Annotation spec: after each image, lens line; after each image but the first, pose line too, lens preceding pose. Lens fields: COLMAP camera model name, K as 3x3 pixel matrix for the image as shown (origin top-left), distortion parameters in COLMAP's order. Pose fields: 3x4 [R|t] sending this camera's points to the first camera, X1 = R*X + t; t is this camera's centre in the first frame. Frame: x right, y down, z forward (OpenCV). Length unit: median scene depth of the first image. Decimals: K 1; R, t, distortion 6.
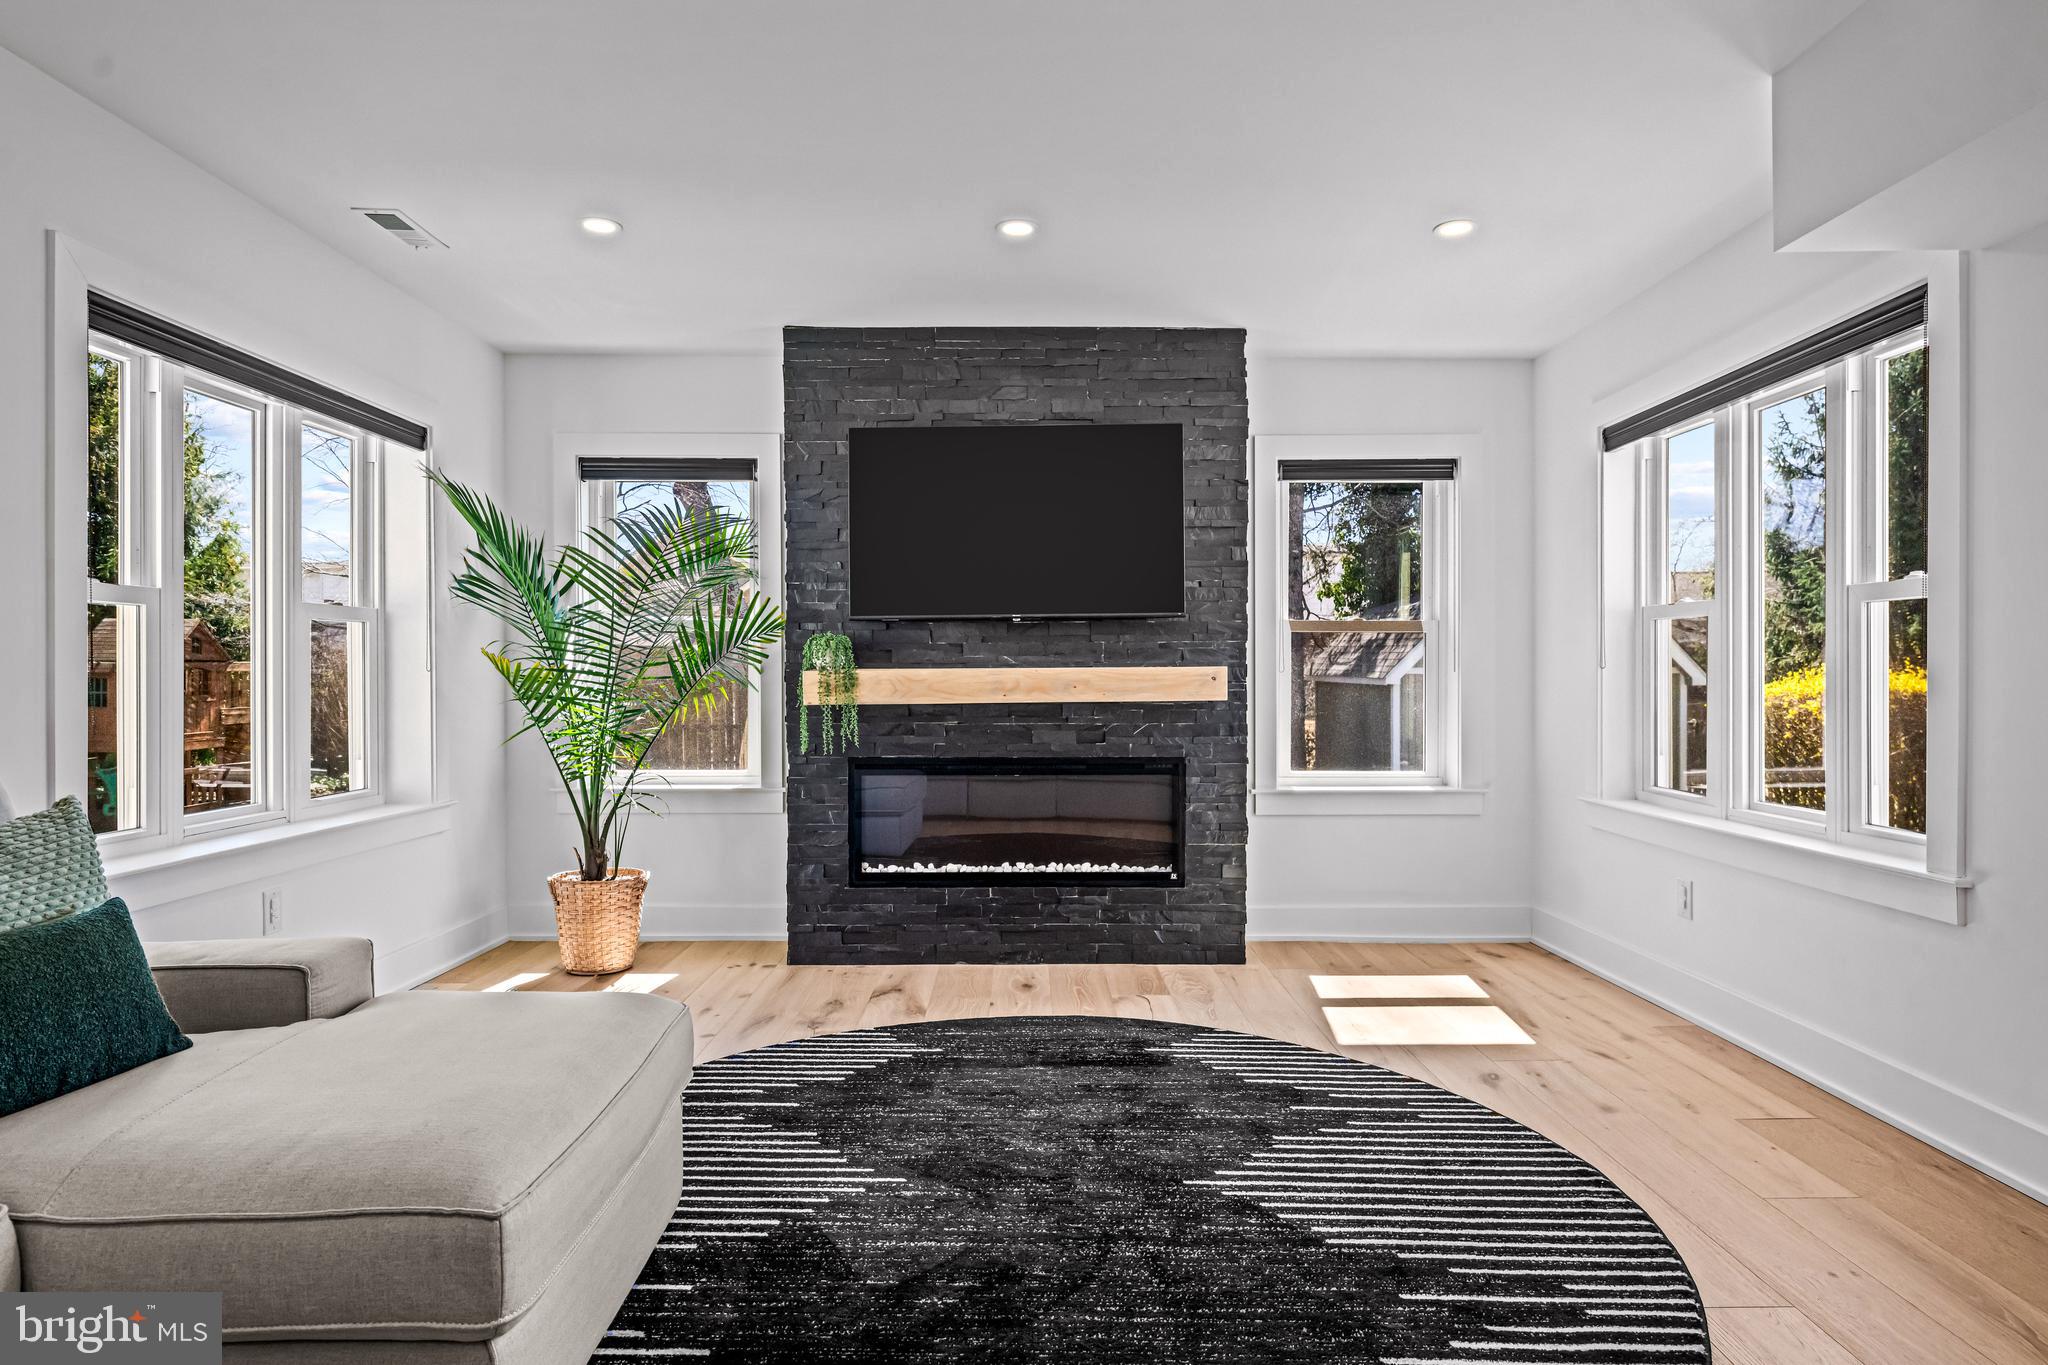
lens RADIAL K [[1159.8, 0, 1023.8], [0, 1159.8, 677.5], [0, 0, 1]] dist [0.002019, -0.000017]
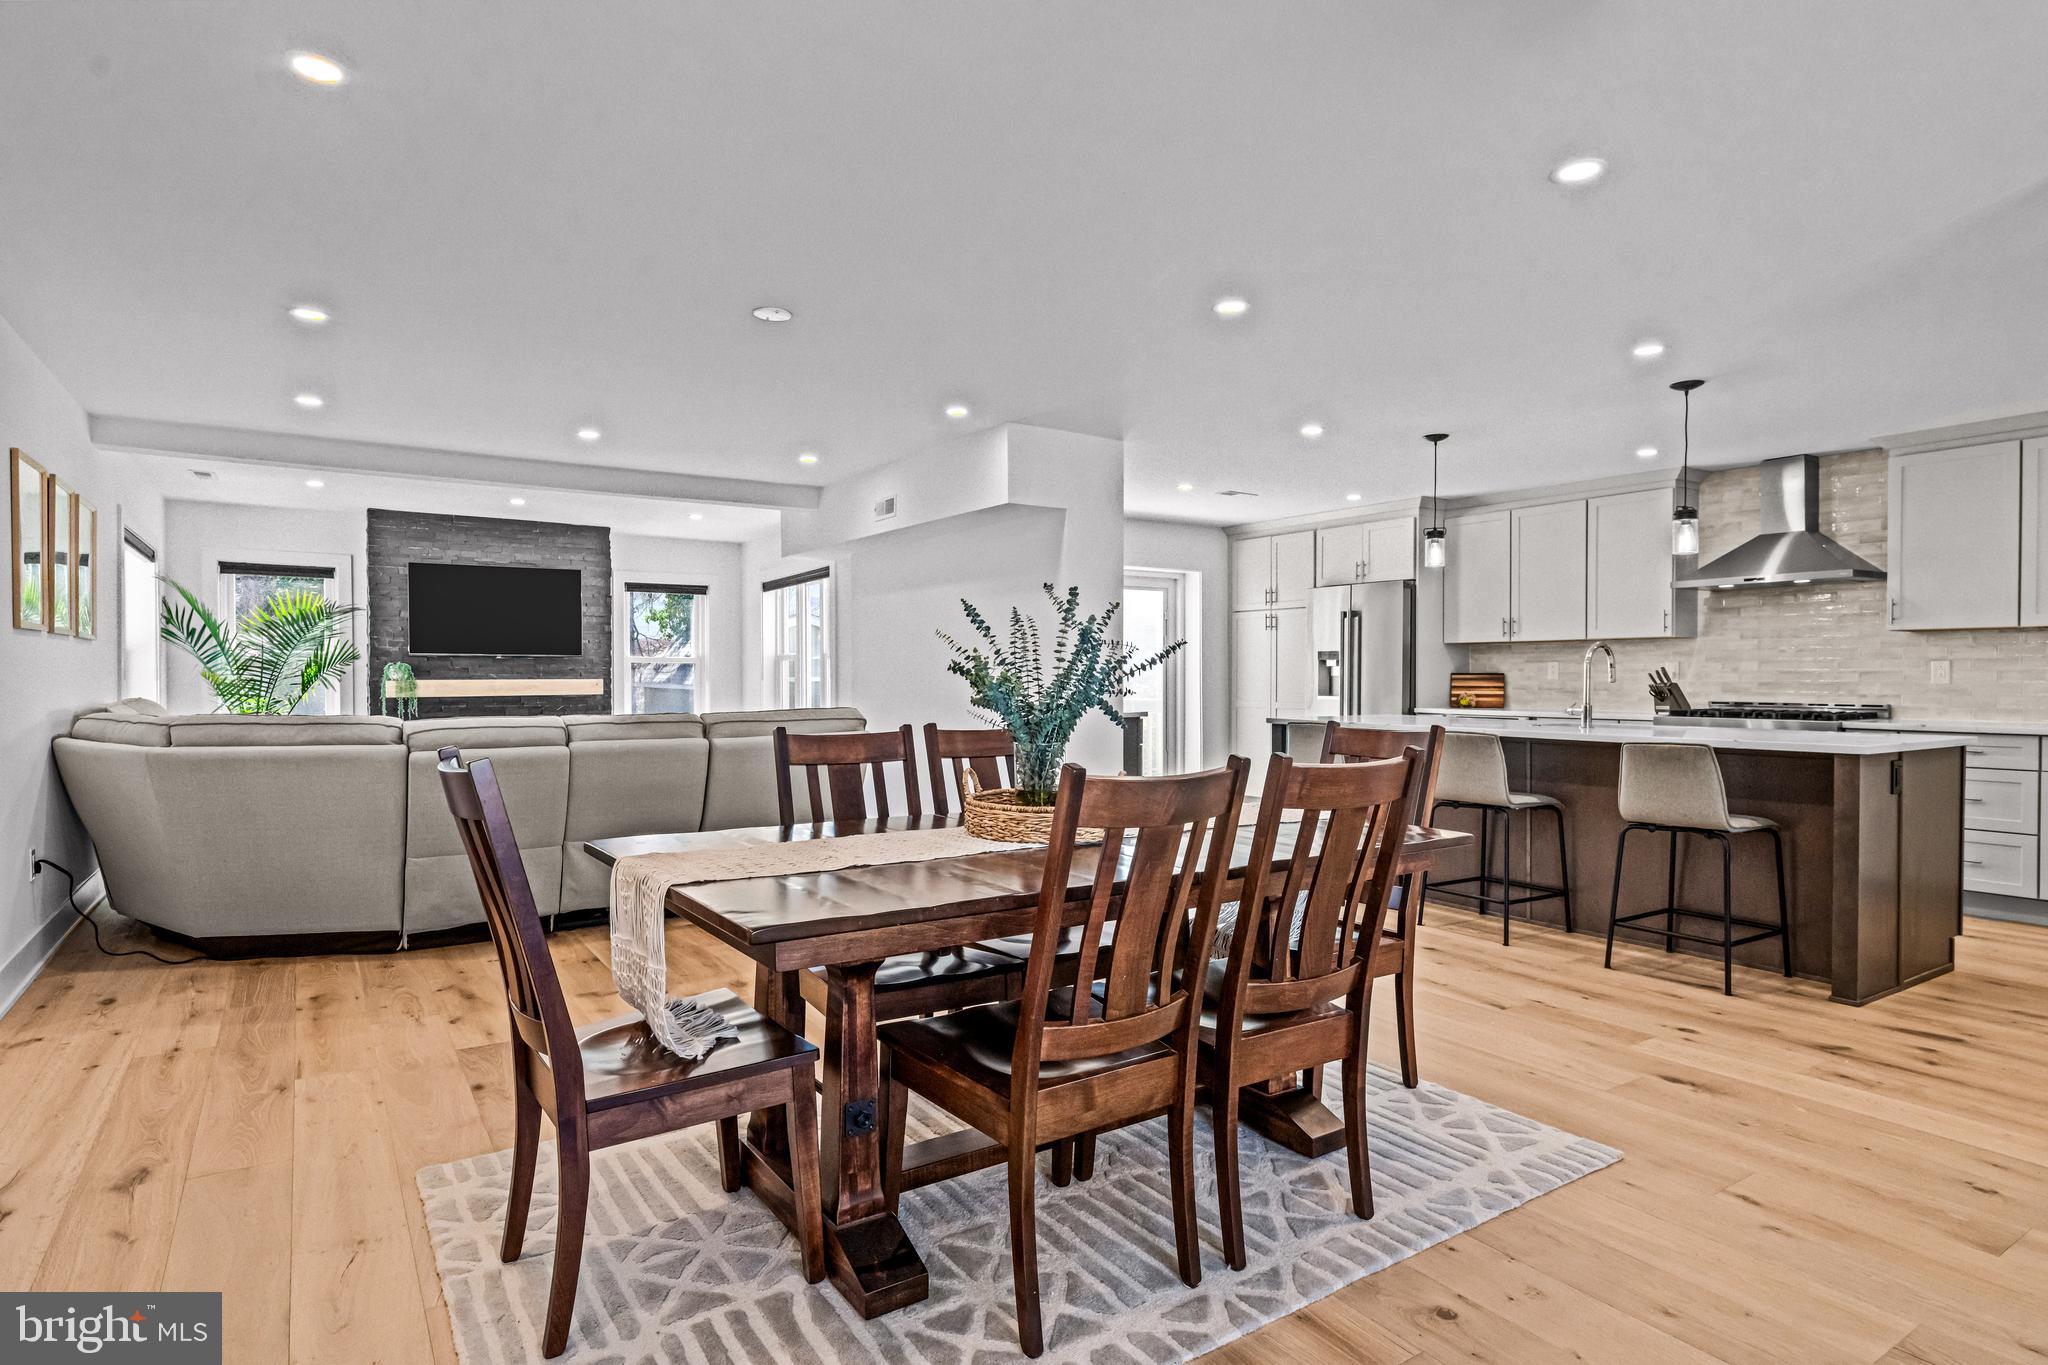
lens RADIAL K [[1103.4, 0, 1028.4], [0, 1103.4, 694.6], [0, 0, 1]] dist [0.002760, -0.001066]
pose [[0.836238, -0.005078, 0.548343, -0.301746], [-0.000483, 0.999950, 0.009997, -0.001131], [-0.548366, -0.008625, 0.836194, -1.220333]]
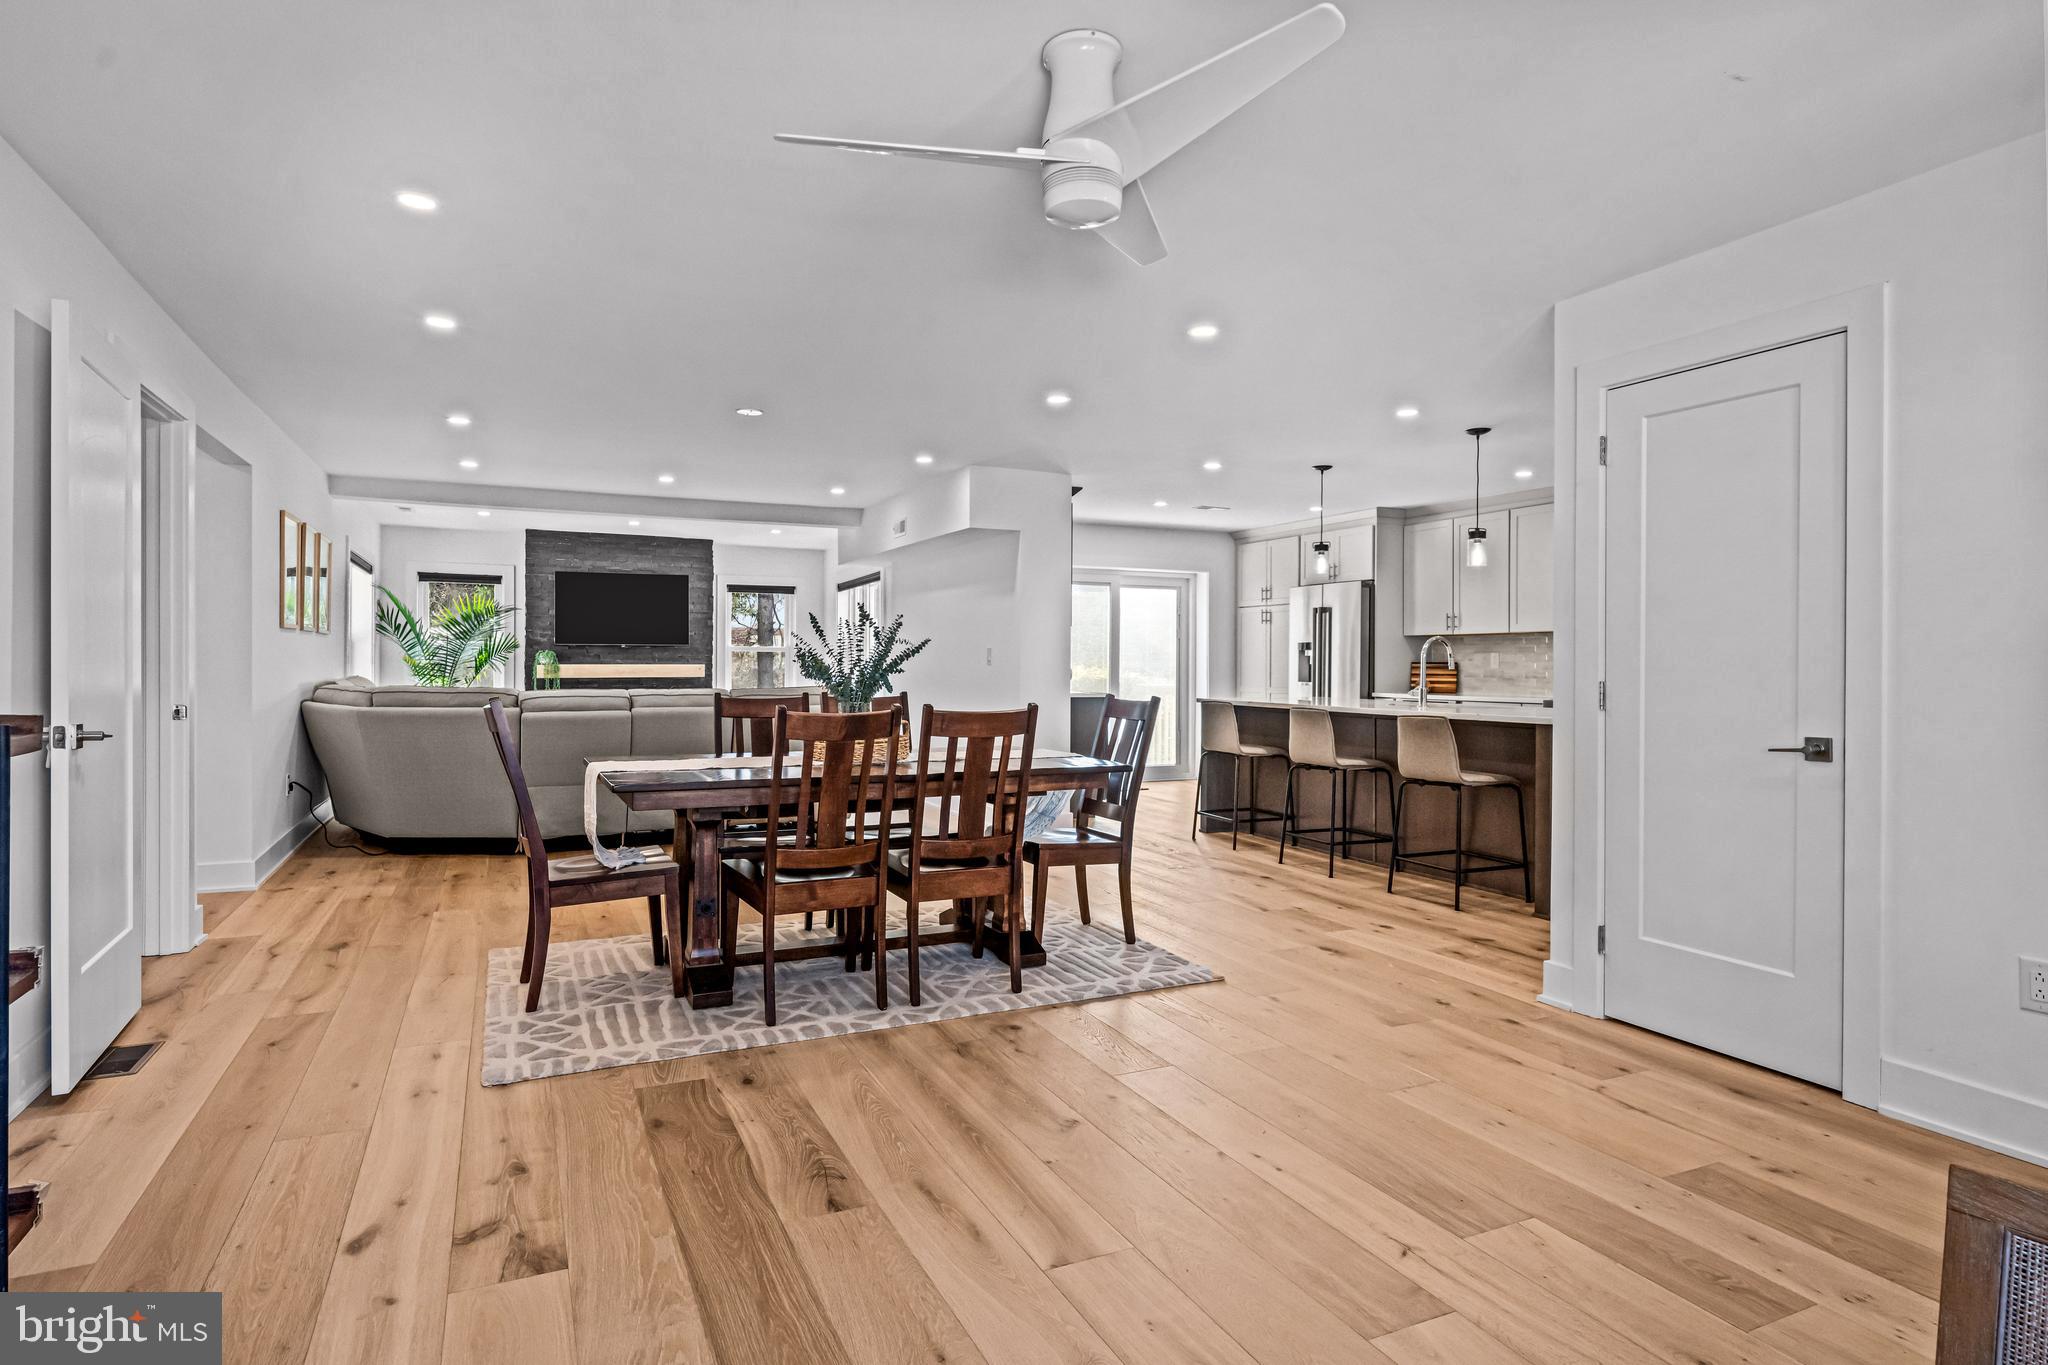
lens RADIAL K [[1103.4, 0, 1019.0], [0, 1103.4, 666.7], [0, 0, 1]] dist [0.002760, -0.001066]
pose [[0.907400, 0.007841, 0.420196, -0.241848], [-0.006226, 0.999967, -0.005214, 0.004496], [-0.420223, 0.002115, 0.907419, -1.647922]]
